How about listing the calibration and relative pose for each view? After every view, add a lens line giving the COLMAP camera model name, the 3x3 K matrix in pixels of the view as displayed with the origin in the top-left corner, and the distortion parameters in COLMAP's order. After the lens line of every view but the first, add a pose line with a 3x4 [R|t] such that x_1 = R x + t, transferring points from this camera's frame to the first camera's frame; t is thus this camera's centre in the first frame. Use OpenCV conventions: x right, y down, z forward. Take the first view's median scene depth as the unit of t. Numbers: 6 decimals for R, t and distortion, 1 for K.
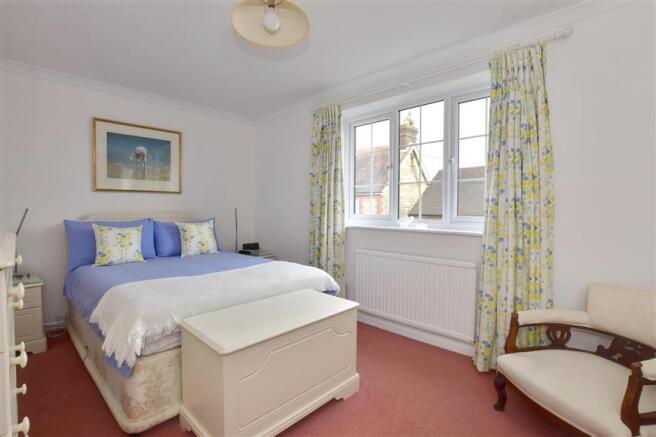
lens RADIAL K [[302.2, 0, 297.2], [0, 302.2, 215.0], [0, 0, 1]] dist [-0.002886, 0.000040]
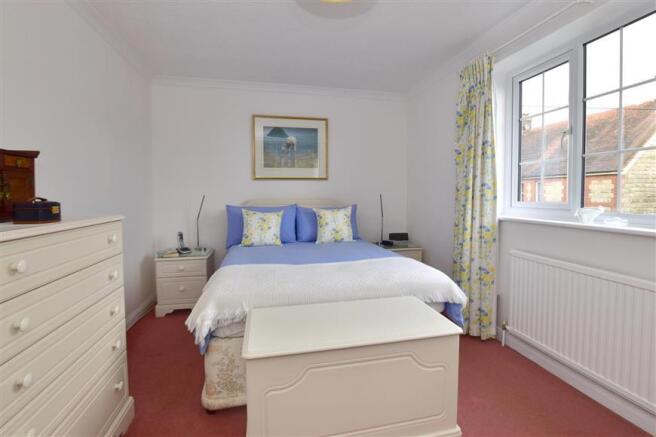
lens RADIAL K [[309.5, 0, 333.4], [0, 309.5, 205.7], [0, 0, 1]] dist [-0.019667, 0.000154]
pose [[0.873044, 0.013231, -0.487462, 0.174228], [-0.005949, 0.999846, 0.016484, -0.003000], [0.487605, -0.011492, 0.872989, 0.141357]]
